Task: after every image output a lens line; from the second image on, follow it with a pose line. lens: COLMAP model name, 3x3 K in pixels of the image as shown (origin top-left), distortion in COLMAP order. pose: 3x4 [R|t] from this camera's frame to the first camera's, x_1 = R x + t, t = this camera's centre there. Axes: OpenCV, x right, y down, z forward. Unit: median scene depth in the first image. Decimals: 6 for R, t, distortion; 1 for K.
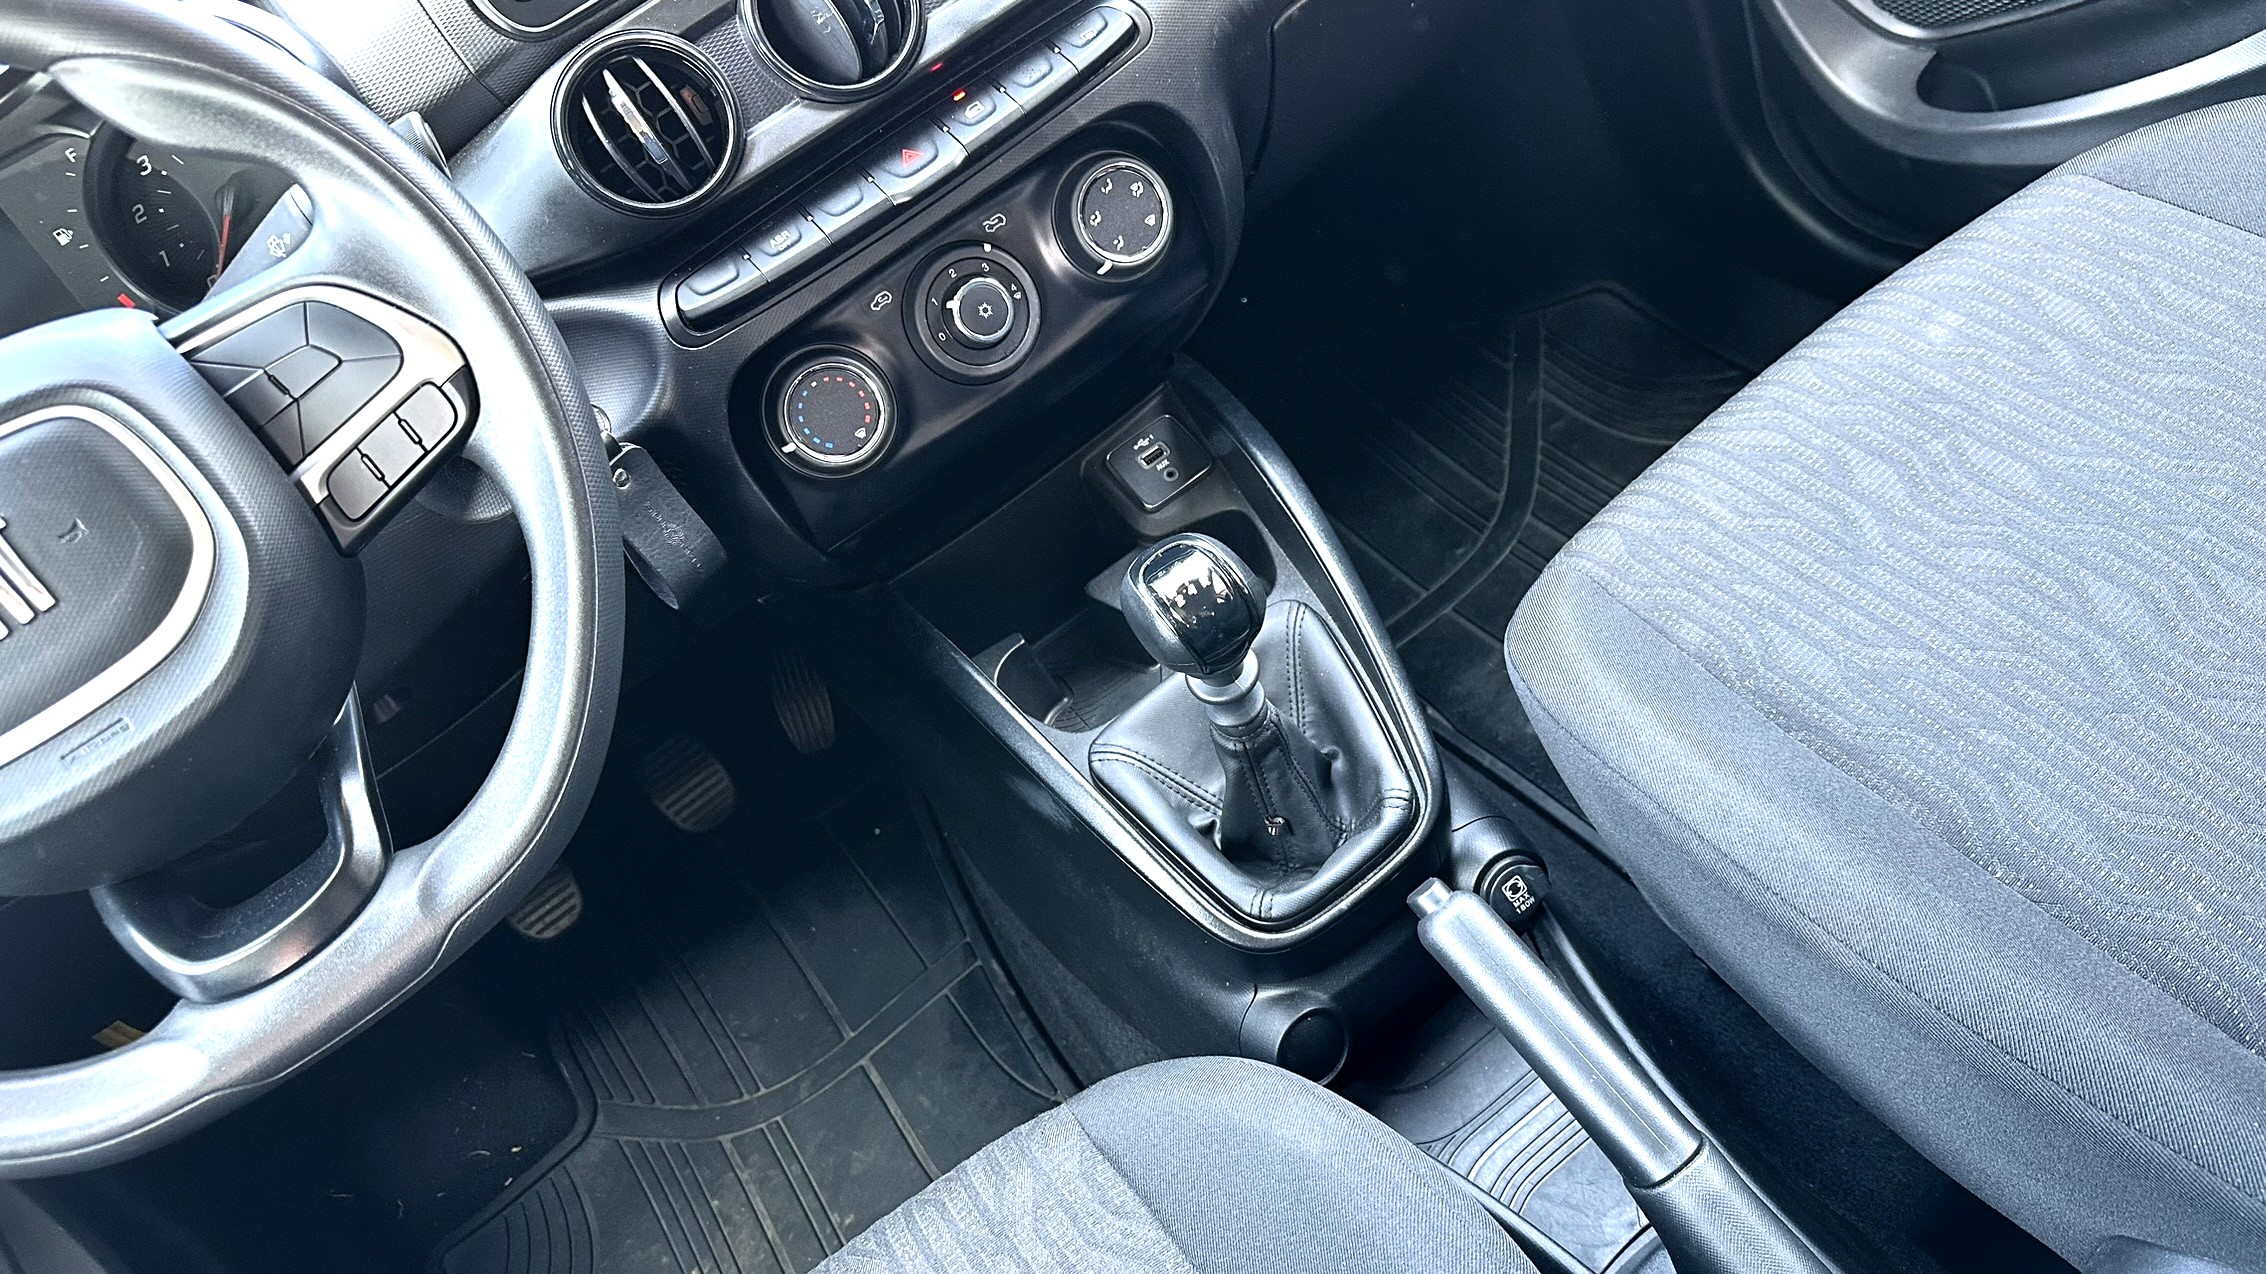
lens RADIAL K [[1624.4, 0, 1171.2], [0, 1624.4, 667.1], [0, 0, 1]] dist [0.078069, -0.074417]
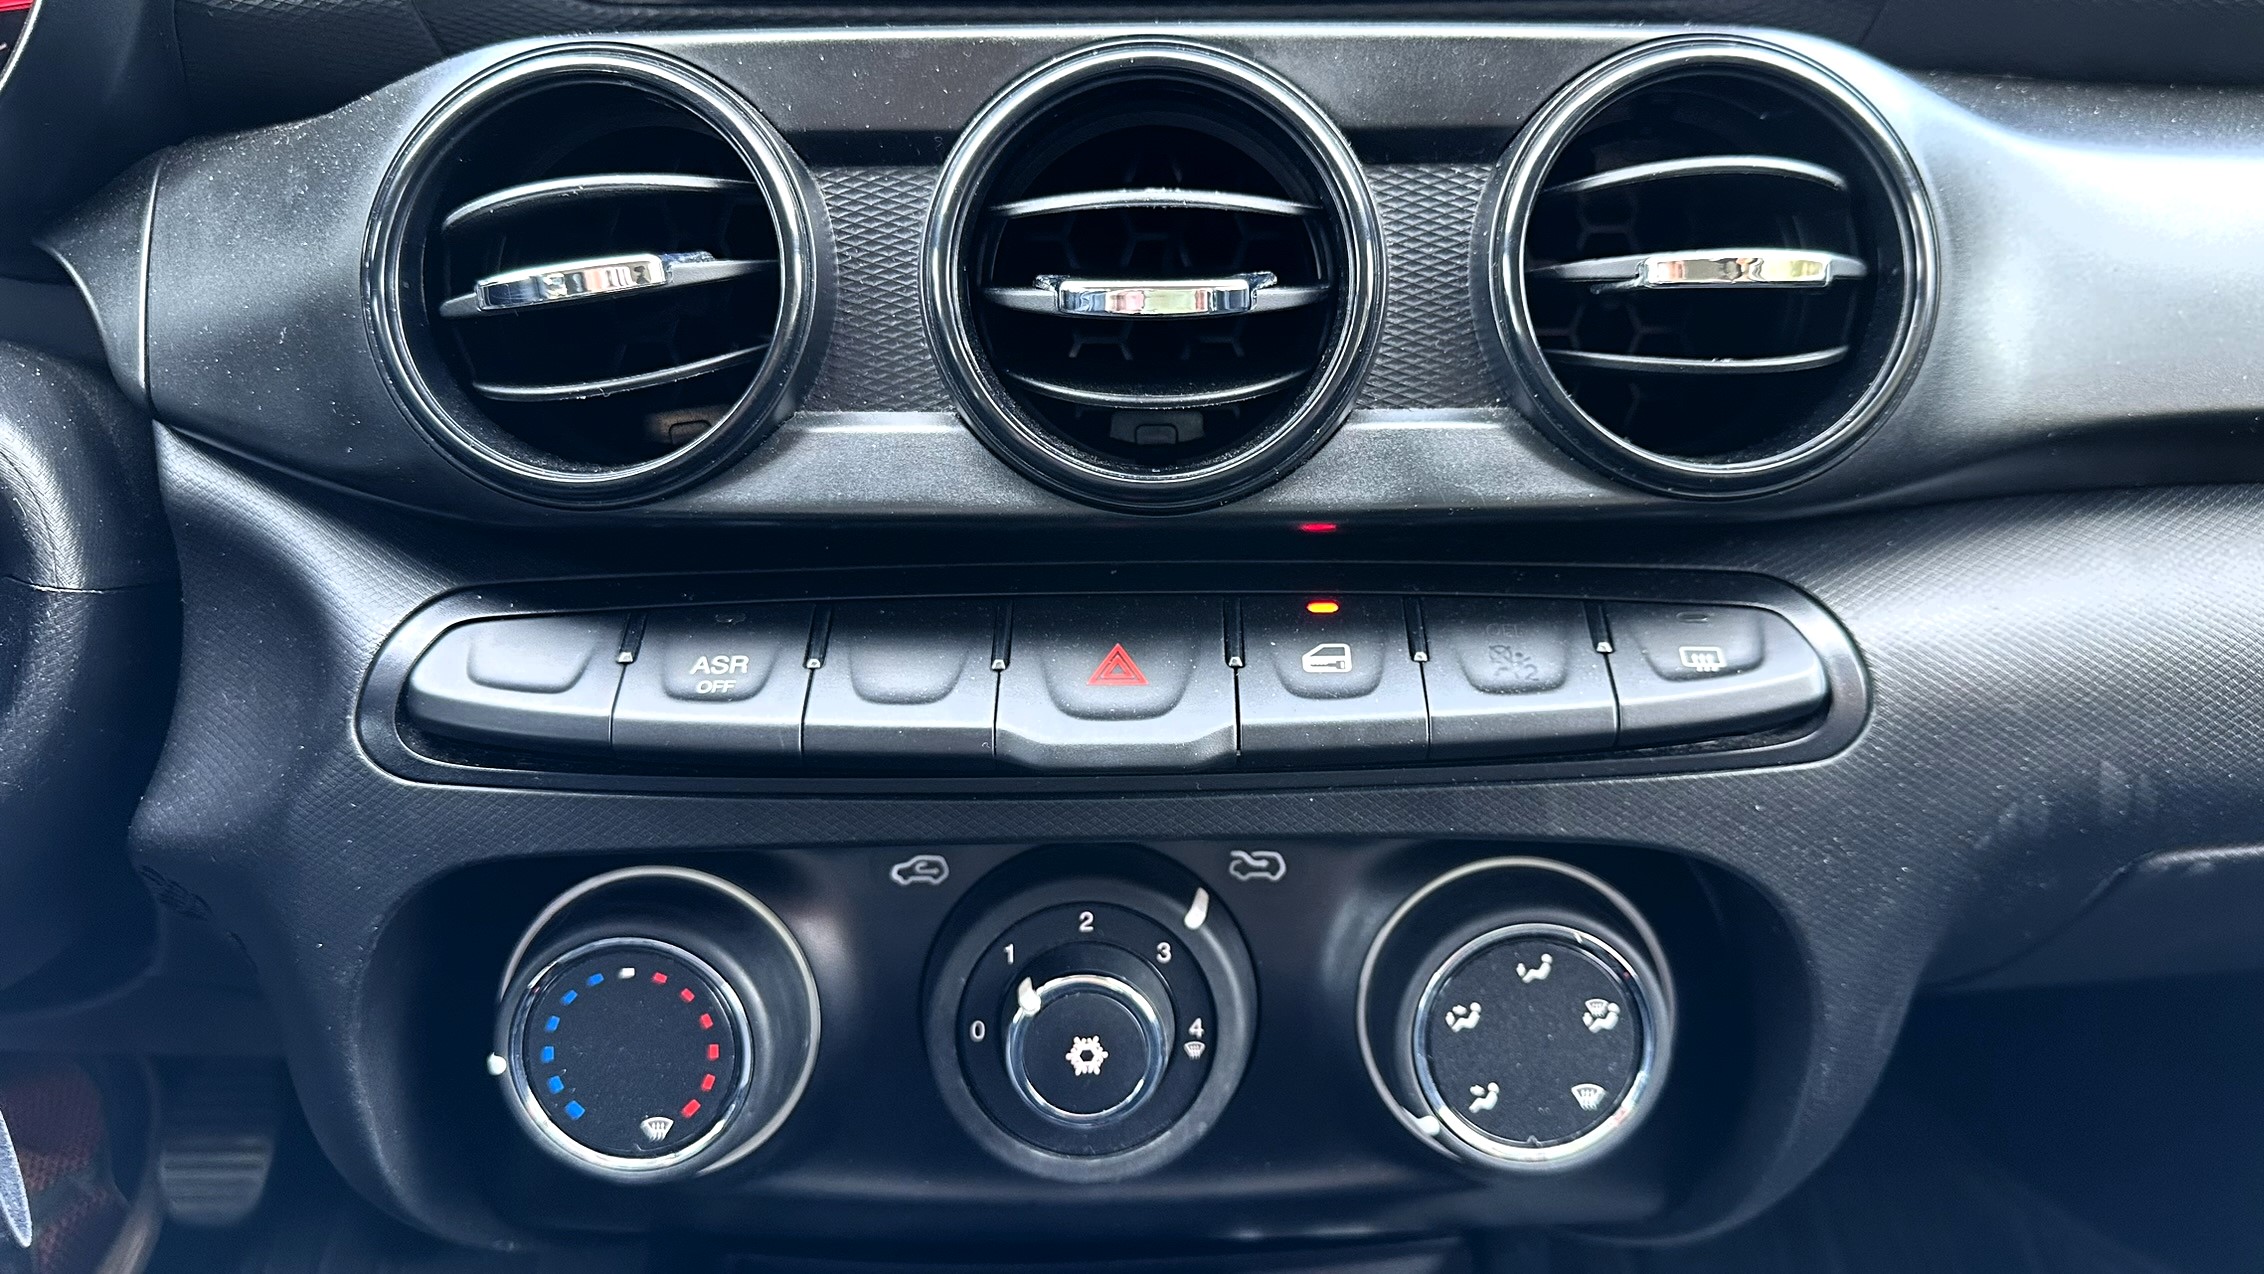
lens RADIAL K [[1623.0, 0, 1220.1], [0, 1623.0, 603.6], [0, 0, 1]] dist [0.078069, -0.074417]
pose [[0.792707, 0.549769, -0.263380, -0.044987], [-0.586202, 0.806017, -0.081871, -0.294016], [0.167279, 0.219294, 0.961212, 0.605448]]
